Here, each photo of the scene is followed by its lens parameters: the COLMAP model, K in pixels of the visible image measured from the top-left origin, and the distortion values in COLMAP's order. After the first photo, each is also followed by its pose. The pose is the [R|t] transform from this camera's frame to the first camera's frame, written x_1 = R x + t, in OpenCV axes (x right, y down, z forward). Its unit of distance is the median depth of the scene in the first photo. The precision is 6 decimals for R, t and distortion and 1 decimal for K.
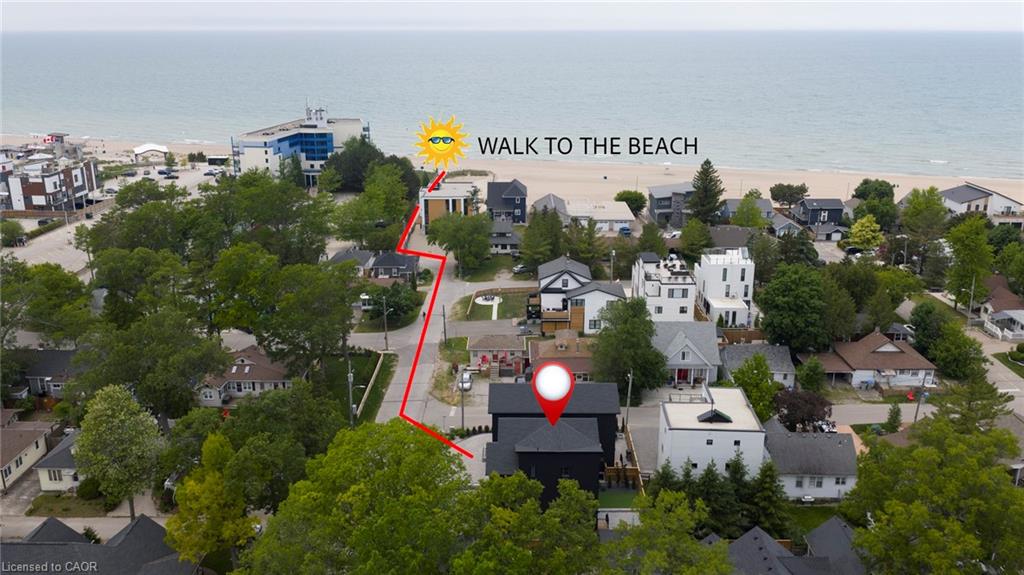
lens RADIAL K [[842.2, 0, 511.2], [0, 842.2, 290.7], [0, 0, 1]] dist [0.012581, -0.009275]
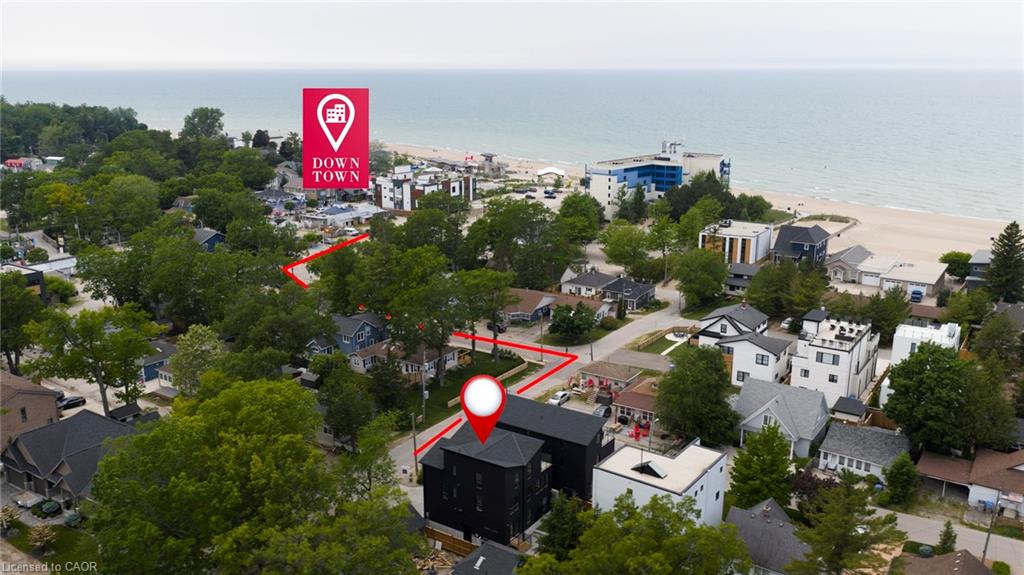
lens RADIAL K [[842.2, 0, 512.1], [0, 842.2, 284.4], [0, 0, 1]] dist [0.012581, -0.009275]
pose [[0.836969, 0.136827, -0.529869, 0.223918], [-0.162691, 0.986675, -0.002196, -0.010611], [0.522508, 0.088043, 0.848076, 0.036065]]
